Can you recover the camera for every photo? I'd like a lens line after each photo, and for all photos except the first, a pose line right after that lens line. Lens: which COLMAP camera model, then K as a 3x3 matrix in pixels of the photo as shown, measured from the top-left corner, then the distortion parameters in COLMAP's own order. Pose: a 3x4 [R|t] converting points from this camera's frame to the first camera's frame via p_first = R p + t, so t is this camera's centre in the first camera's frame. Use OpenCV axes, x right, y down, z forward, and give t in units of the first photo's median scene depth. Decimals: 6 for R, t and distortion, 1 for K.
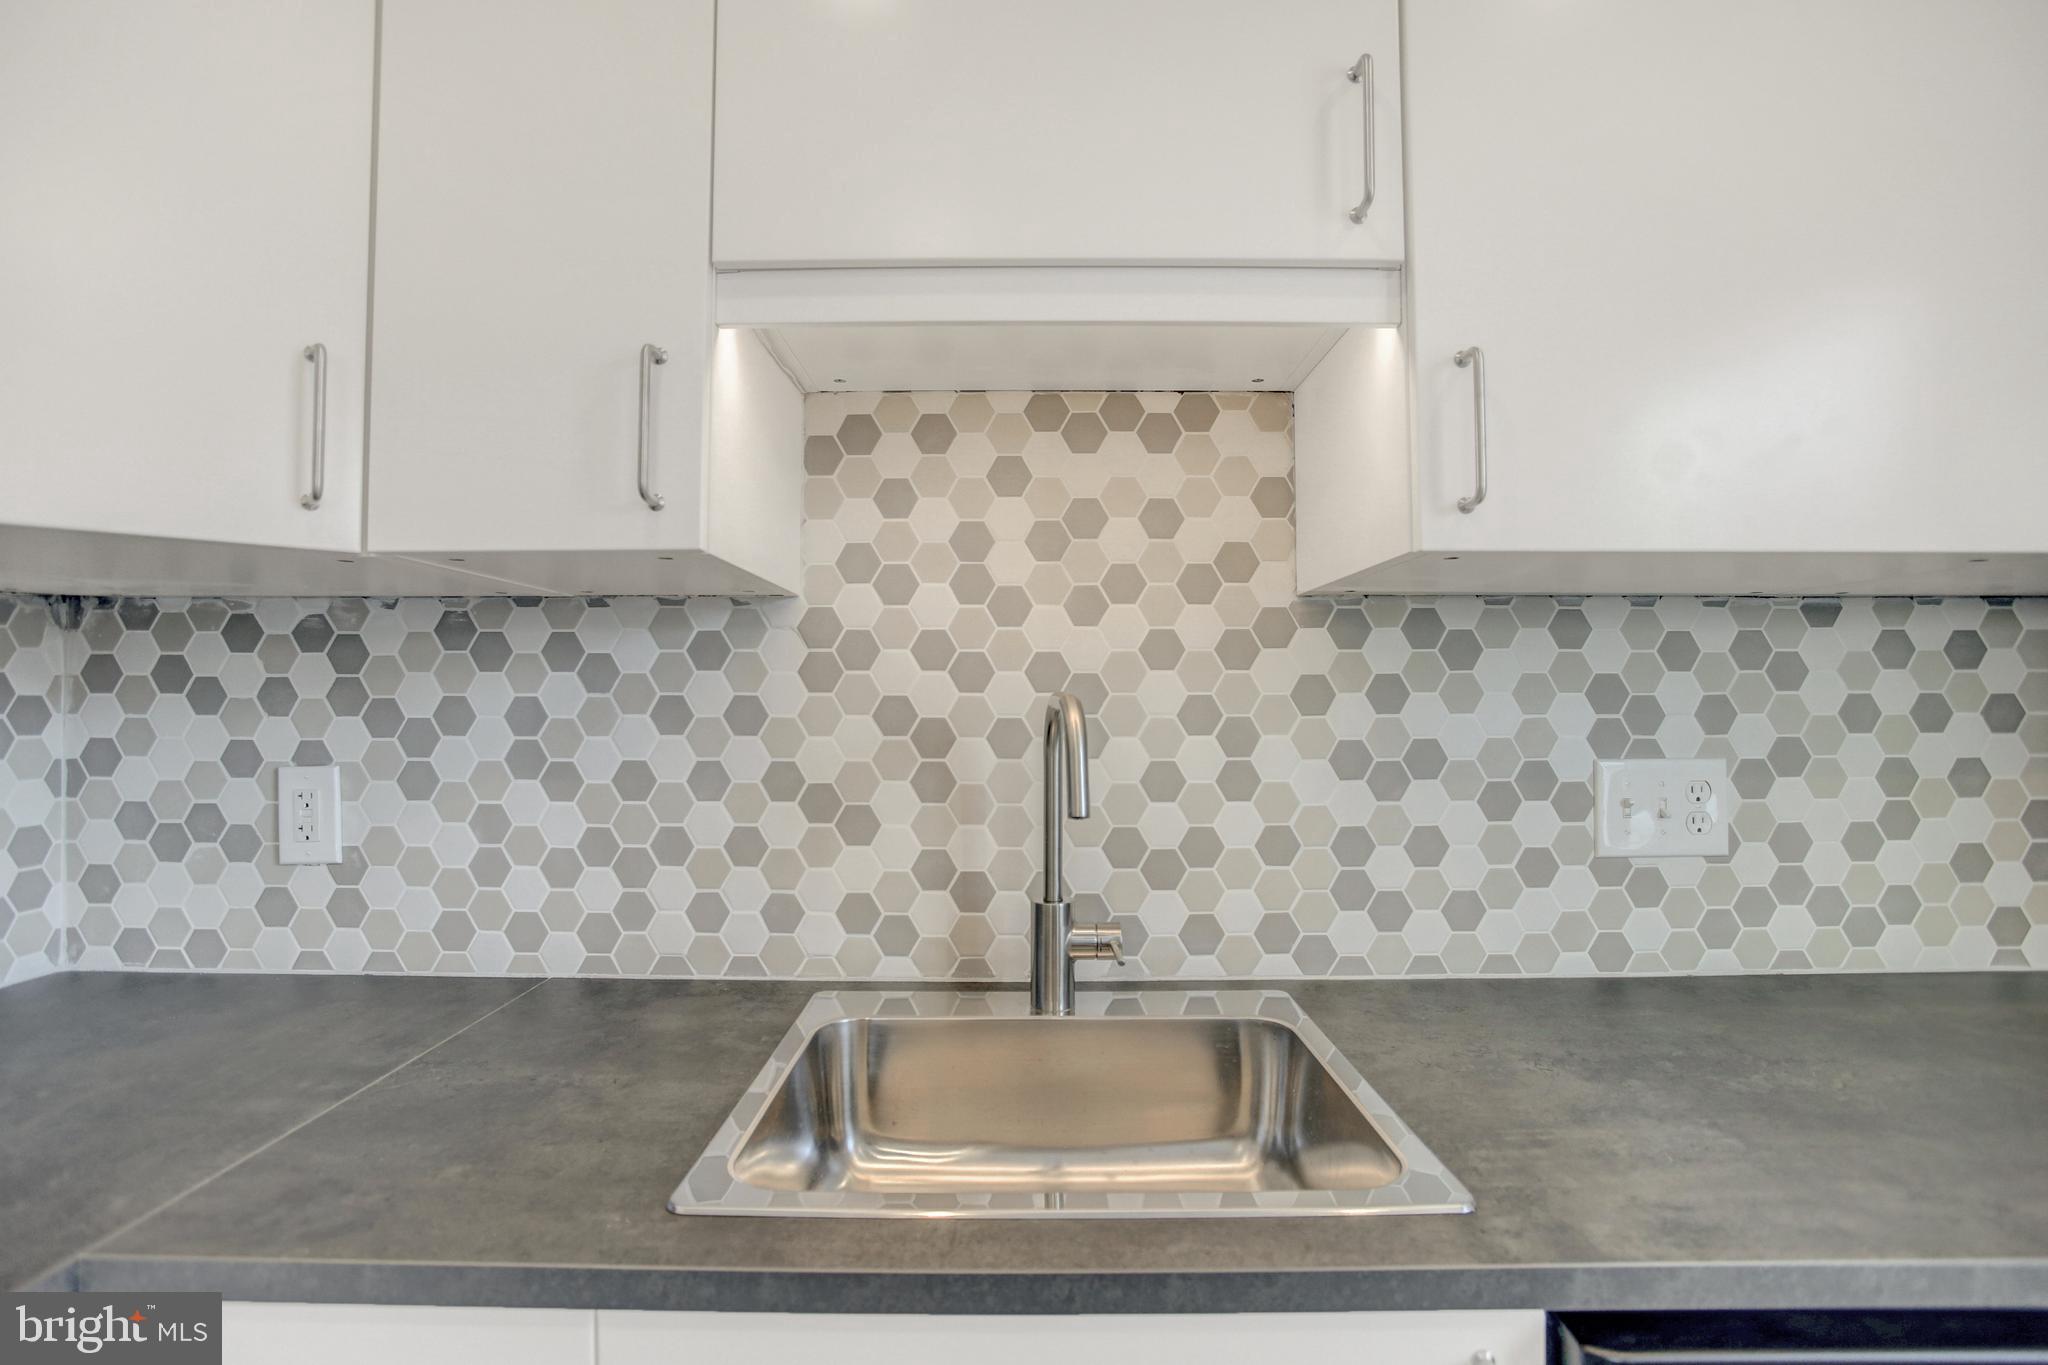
lens RADIAL K [[1025.7, 0, 1024.0], [0, 1025.7, 682.5], [0, 0, 1]] dist [-0.082320, 0.046011]
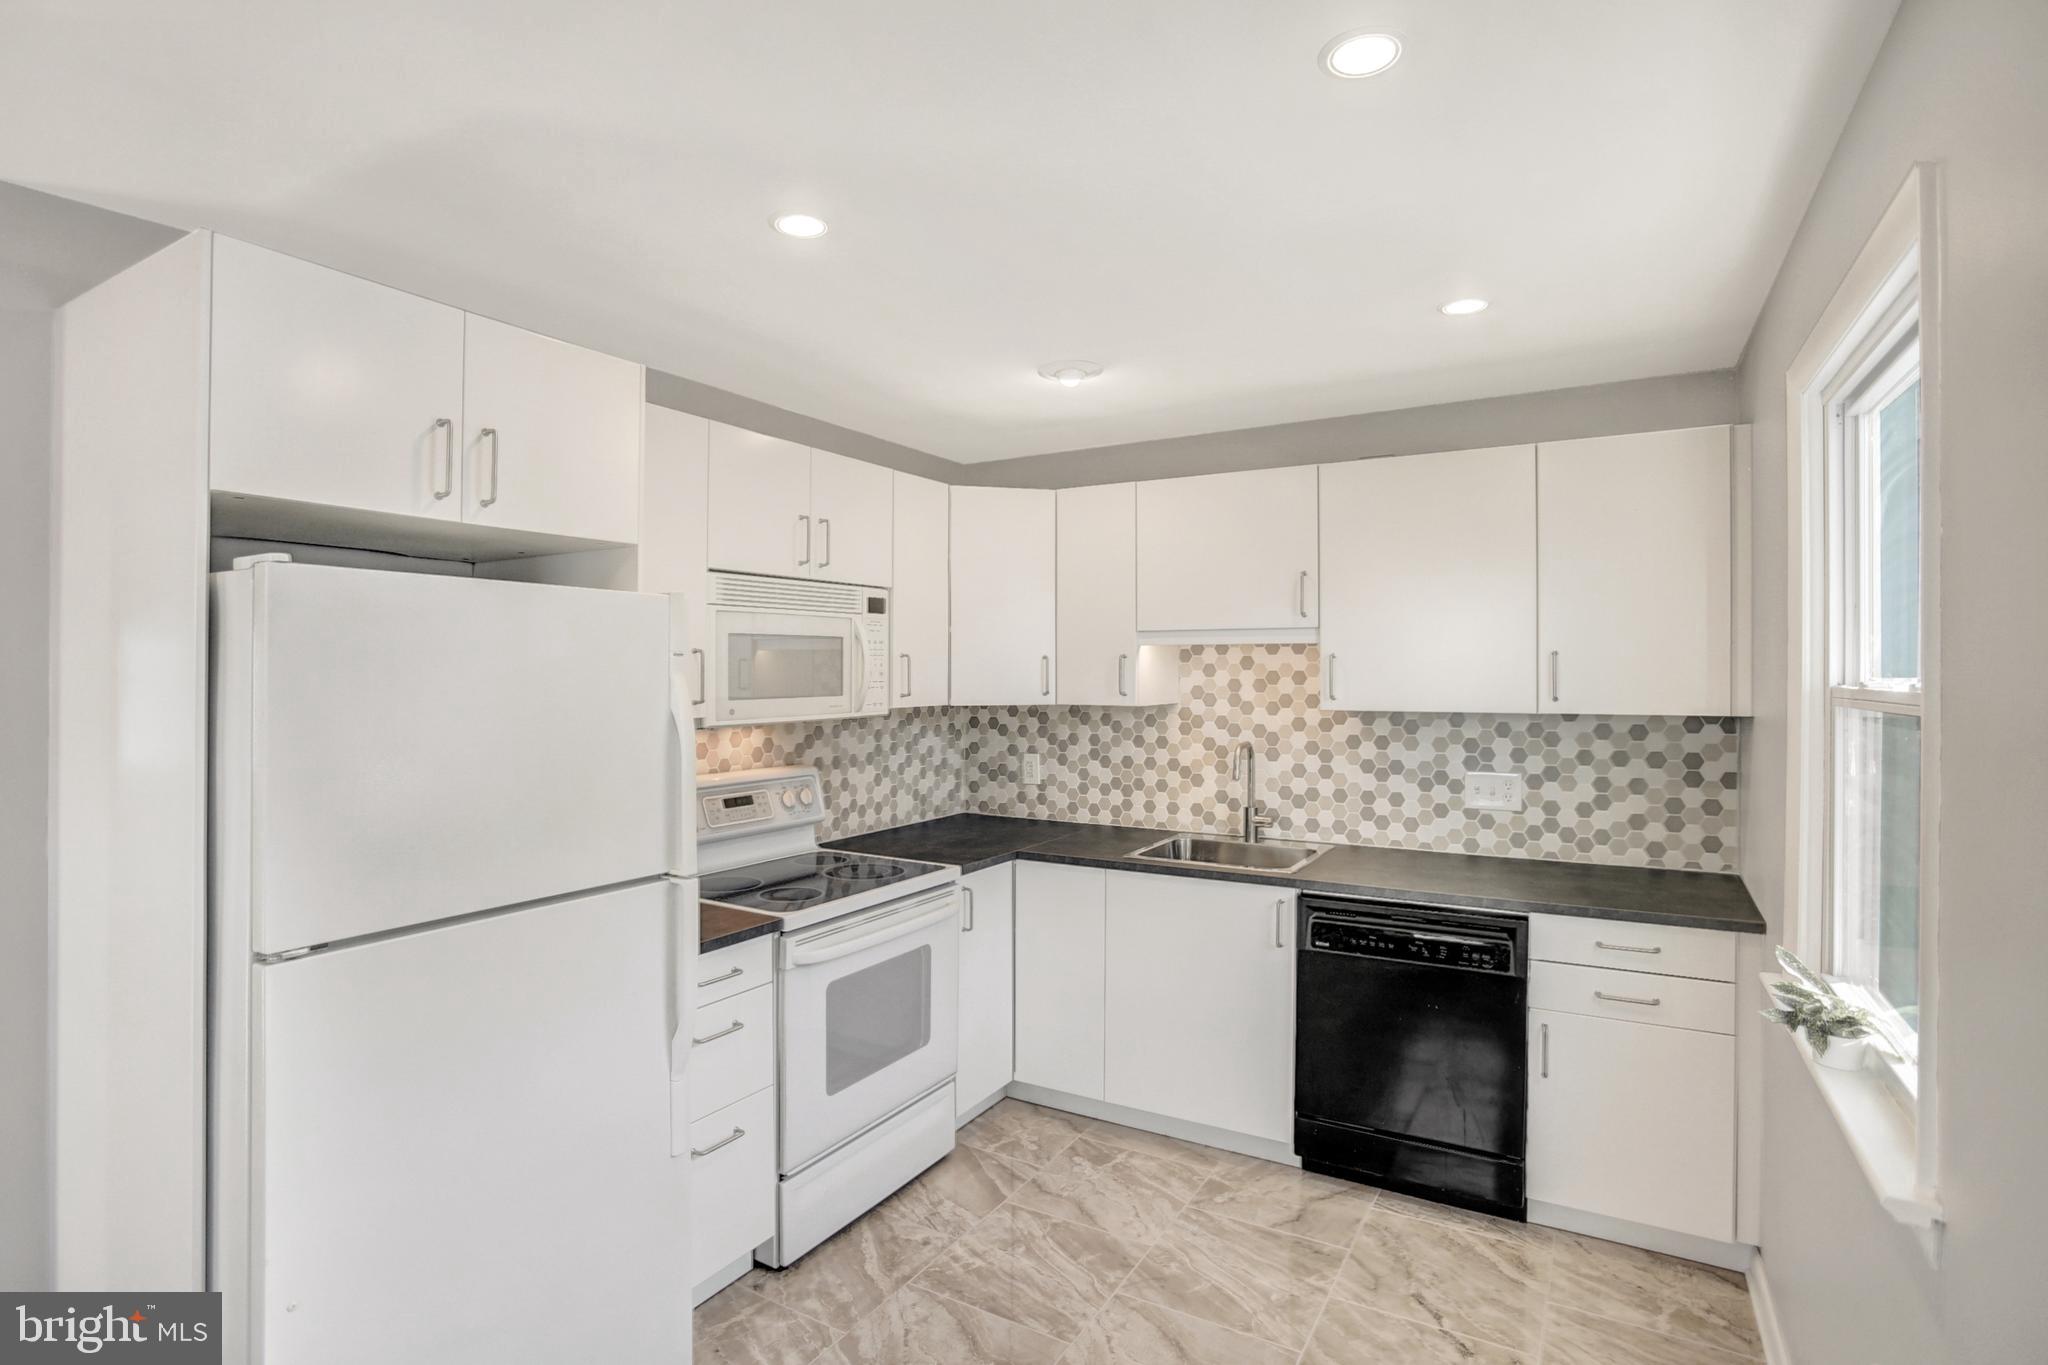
lens RADIAL K [[1025.7, 0, 1024.0], [0, 1025.7, 682.5], [0, 0, 1]] dist [-0.082320, 0.046011]
pose [[0.869557, 0.008621, -0.493758, 0.867924], [0.005284, 0.999628, 0.026759, -0.228043], [0.493805, -0.025877, 0.869188, -1.834147]]
